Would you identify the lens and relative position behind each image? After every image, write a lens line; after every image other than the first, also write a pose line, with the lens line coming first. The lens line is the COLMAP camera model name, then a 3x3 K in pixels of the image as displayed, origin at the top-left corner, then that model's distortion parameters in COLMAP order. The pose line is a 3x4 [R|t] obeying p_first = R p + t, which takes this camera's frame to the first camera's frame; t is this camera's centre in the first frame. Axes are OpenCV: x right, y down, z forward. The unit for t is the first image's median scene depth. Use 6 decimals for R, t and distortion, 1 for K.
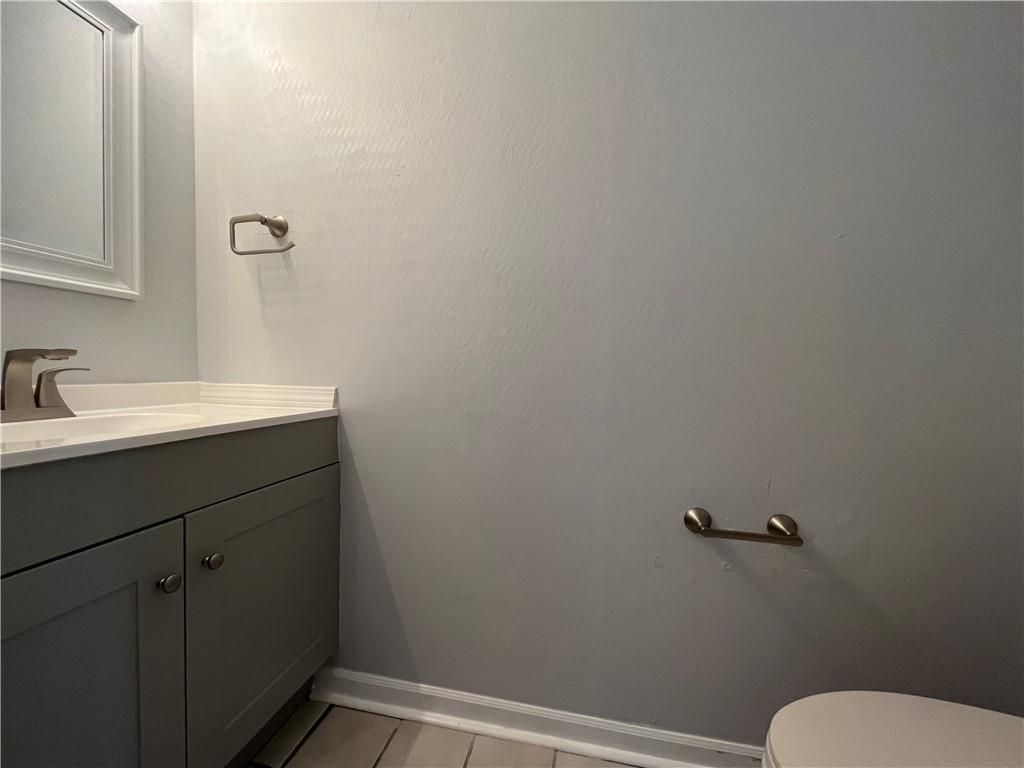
lens RADIAL K [[413.9, 0, 514.3], [0, 413.9, 380.1], [0, 0, 1]] dist [-0.002352, -0.000636]
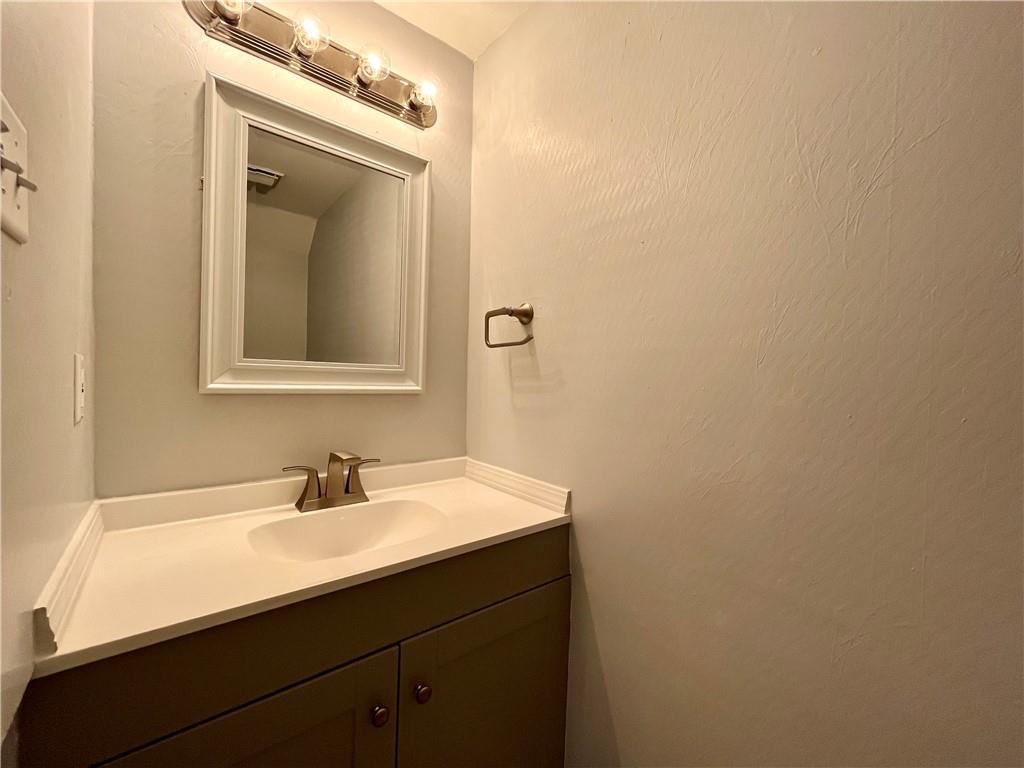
lens RADIAL K [[413.9, 0, 508.8], [0, 413.9, 386.0], [0, 0, 1]] dist [-0.002352, -0.000636]
pose [[0.773523, 0.017893, -0.633516, 0.027645], [-0.036397, 0.999206, -0.016219, -0.190002], [0.632723, 0.035604, 0.773560, 0.227091]]
